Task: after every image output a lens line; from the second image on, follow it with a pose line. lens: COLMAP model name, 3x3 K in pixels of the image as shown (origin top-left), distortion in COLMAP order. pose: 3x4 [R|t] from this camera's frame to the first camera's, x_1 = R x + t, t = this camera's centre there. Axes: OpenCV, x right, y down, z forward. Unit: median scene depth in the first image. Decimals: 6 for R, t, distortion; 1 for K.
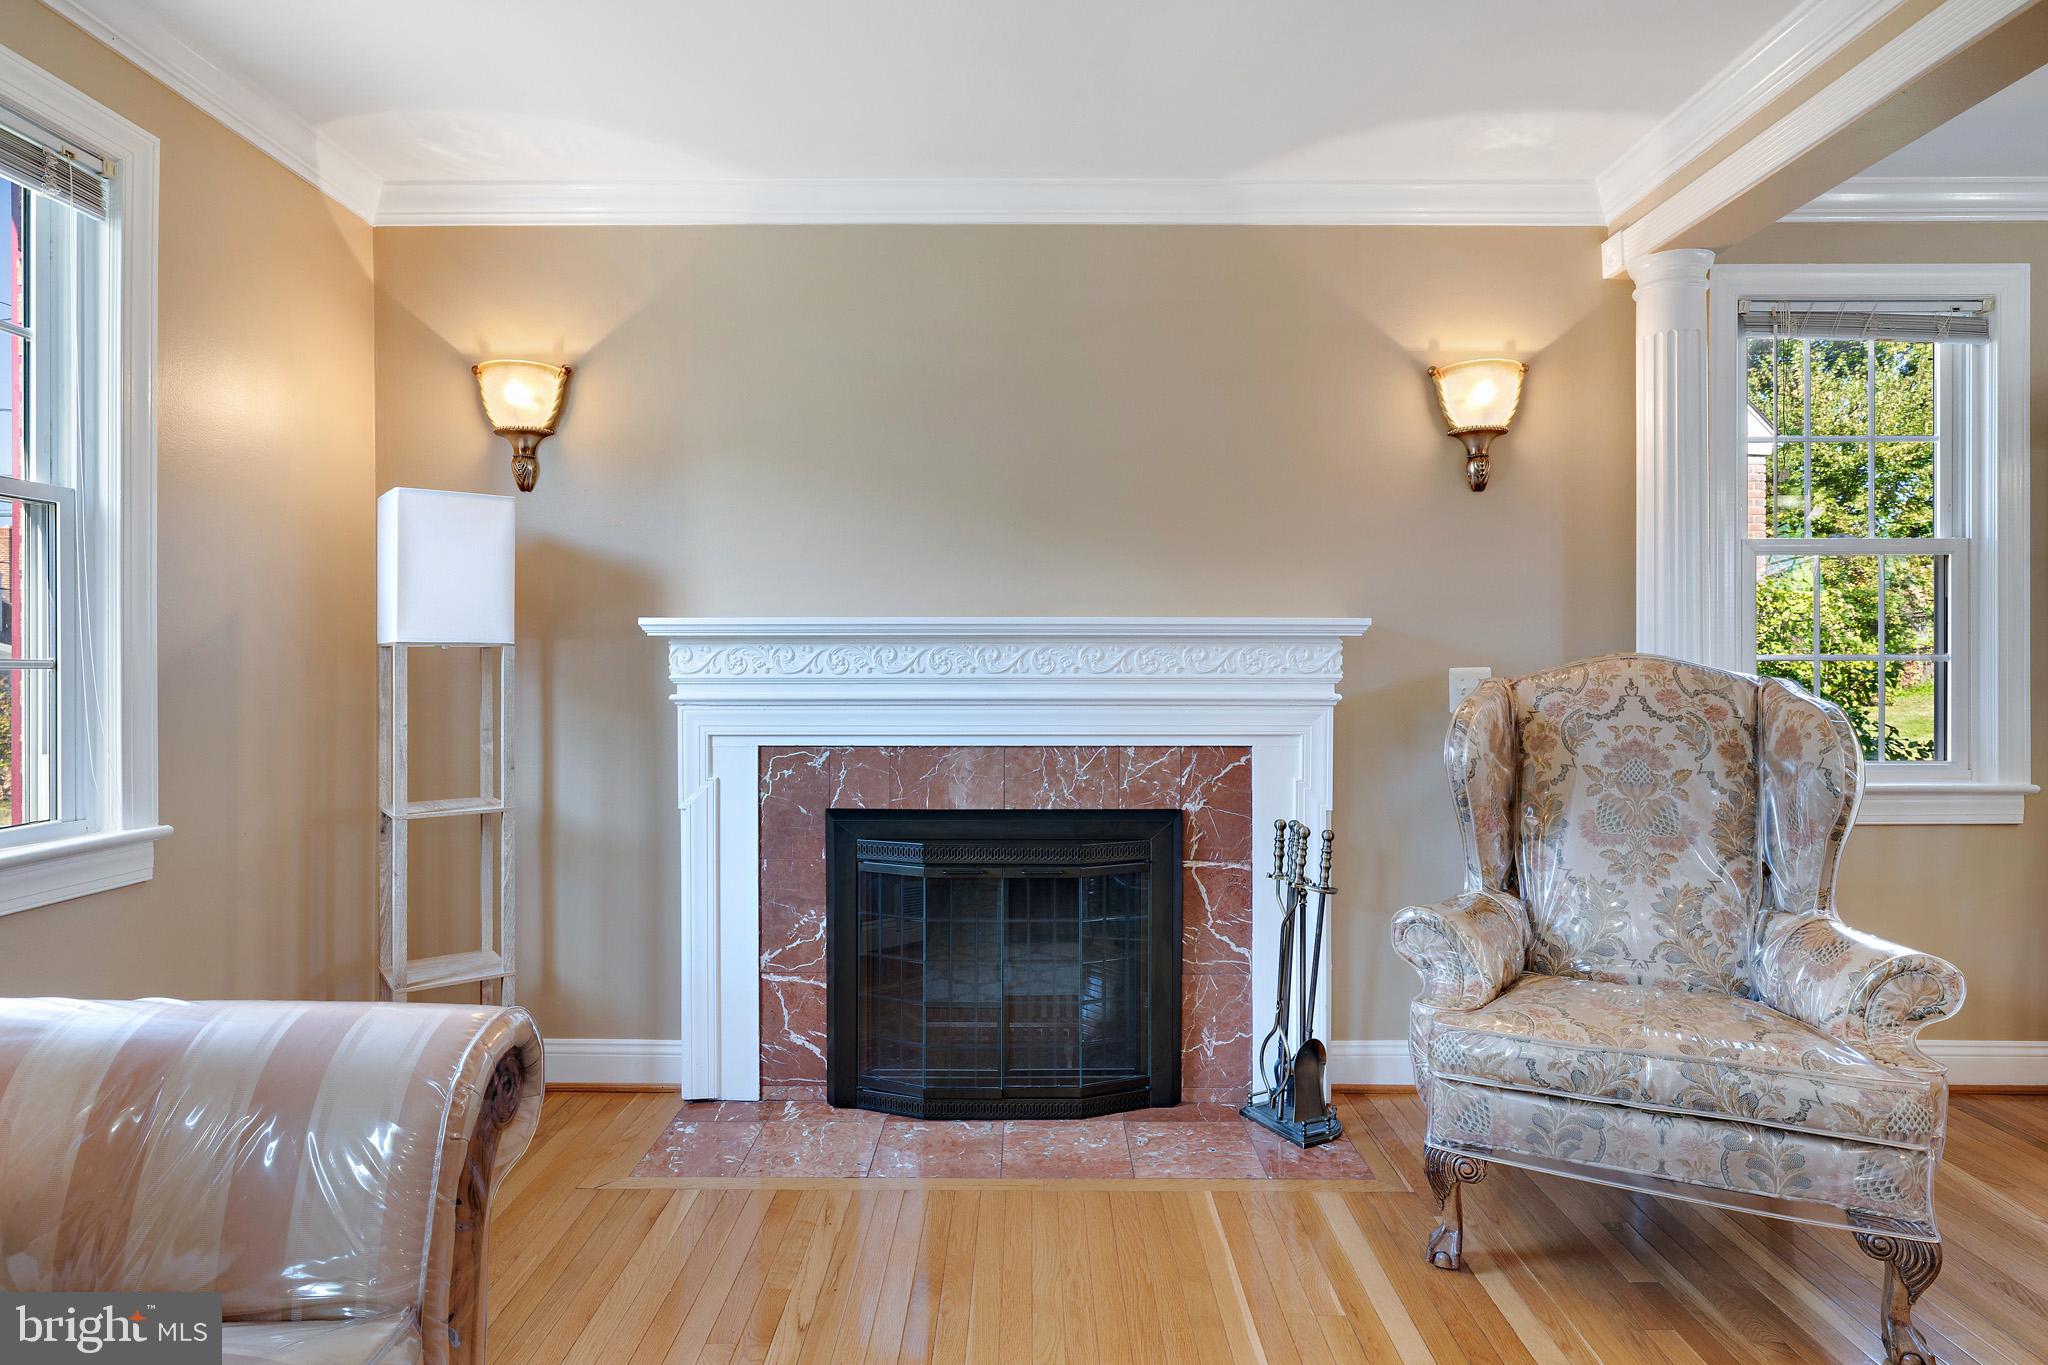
lens RADIAL K [[1110.8, 0, 1025.0], [0, 1110.8, 669.5], [0, 0, 1]] dist [-0.003599, -0.001102]
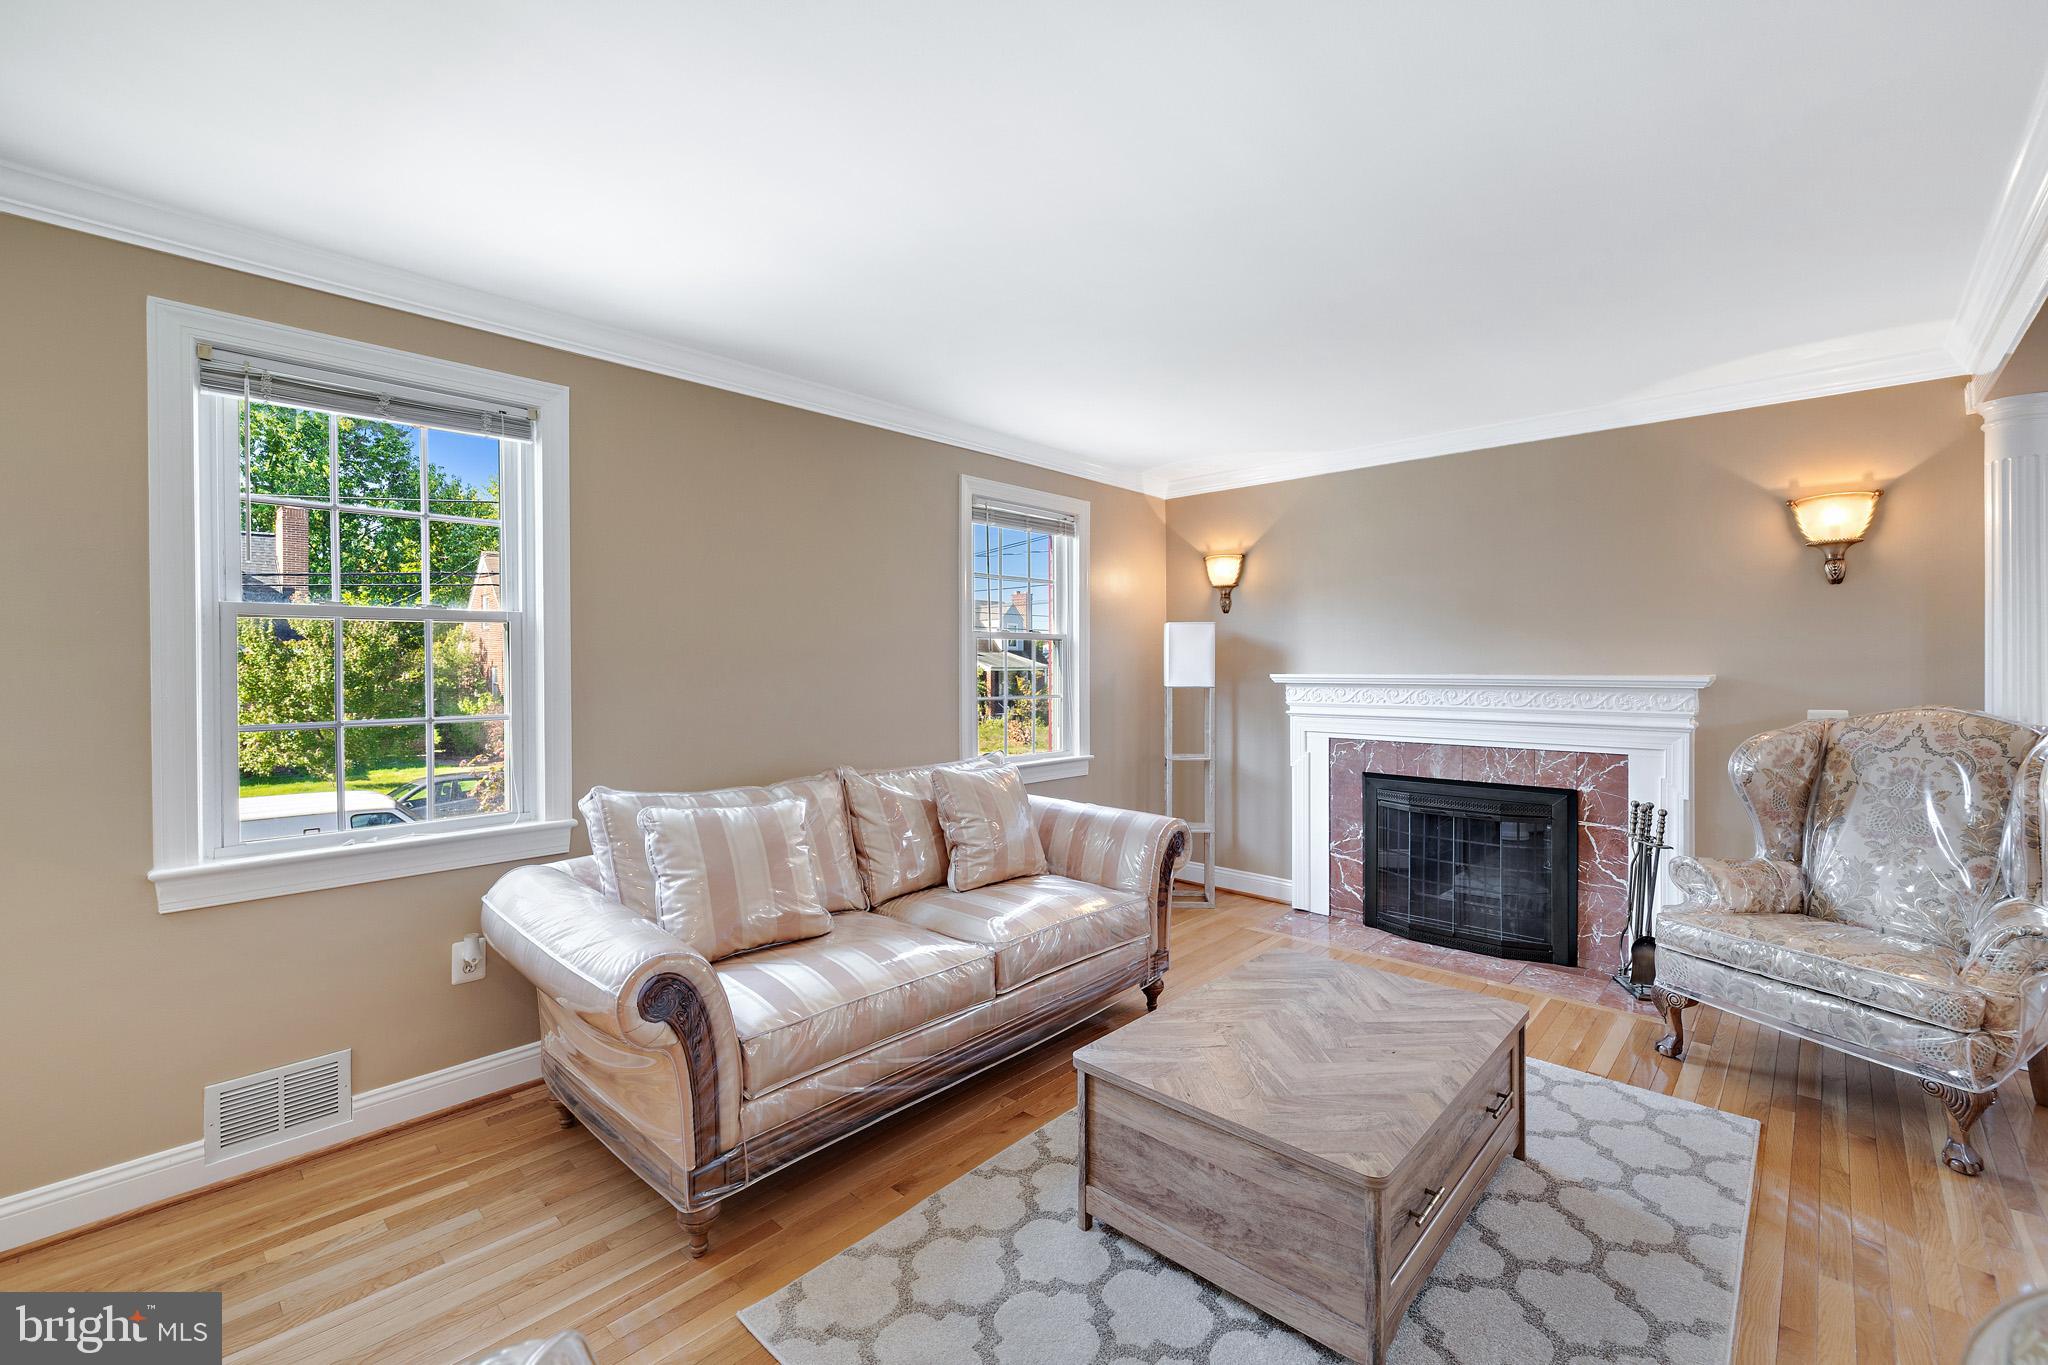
lens RADIAL K [[867.3, 0, 1013.4], [0, 867.3, 674.7], [0, 0, 1]] dist [0.001641, -0.000285]
pose [[0.728891, 0.005223, -0.684610, 0.418882], [0.000024, 0.999971, 0.007655, -0.057023], [0.684630, -0.005595, 0.728869, -0.529639]]
